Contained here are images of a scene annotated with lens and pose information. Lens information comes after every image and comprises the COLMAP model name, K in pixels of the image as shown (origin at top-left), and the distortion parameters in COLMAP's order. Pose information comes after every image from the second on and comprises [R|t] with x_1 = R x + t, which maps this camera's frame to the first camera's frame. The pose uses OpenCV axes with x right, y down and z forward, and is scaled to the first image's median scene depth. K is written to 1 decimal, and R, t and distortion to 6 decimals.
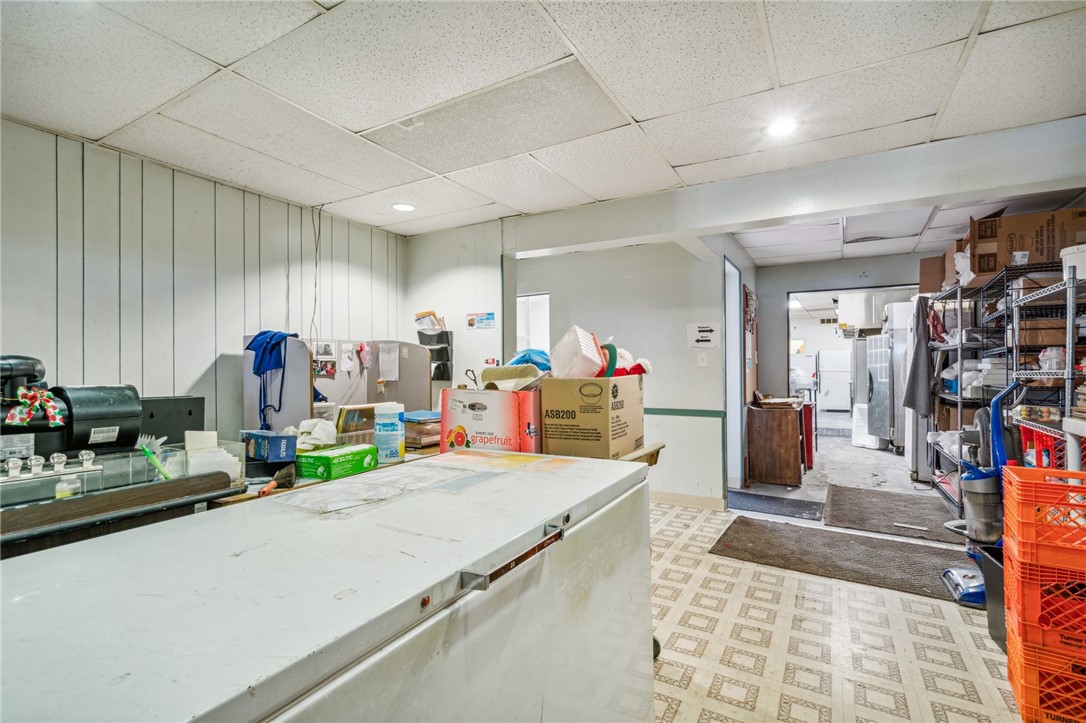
lens RADIAL K [[489.3, 0, 541.5], [0, 489.3, 359.7], [0, 0, 1]] dist [0.003991, 0.000233]
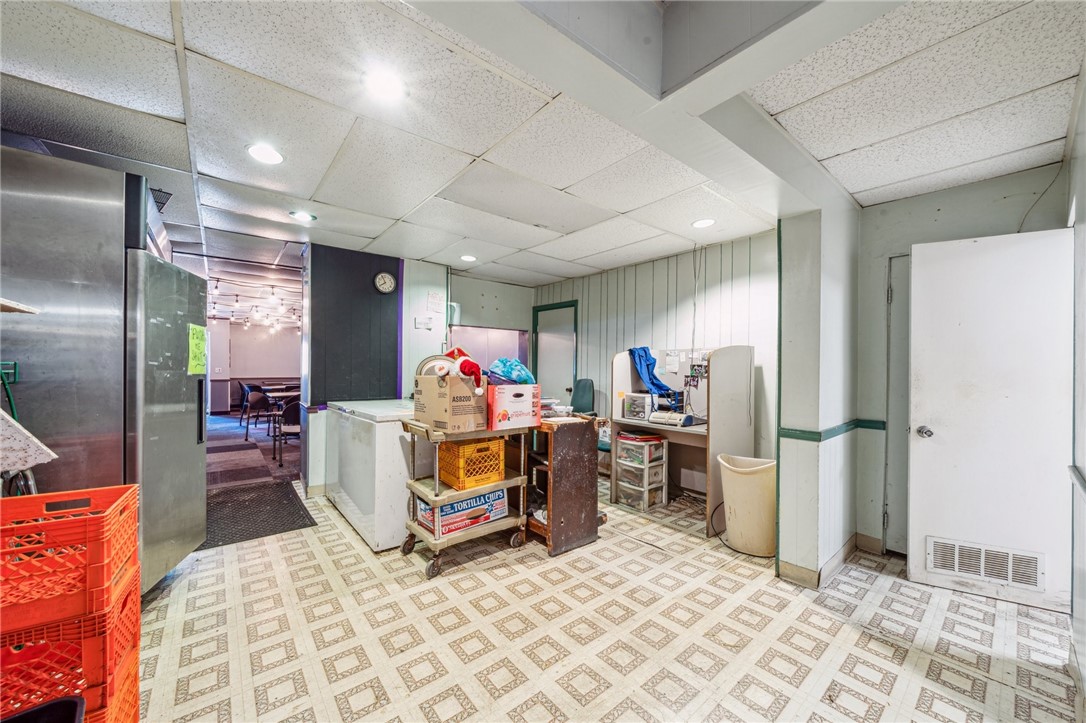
lens RADIAL K [[397.1, 0, 538.8], [0, 397.1, 367.9], [0, 0, 1]] dist [-0.001337, -0.000055]
pose [[-0.337732, 0.007283, -0.941214, 0.918626], [0.002875, 0.999973, 0.006706, 0.000898], [0.941238, -0.000441, -0.337744, 1.294214]]
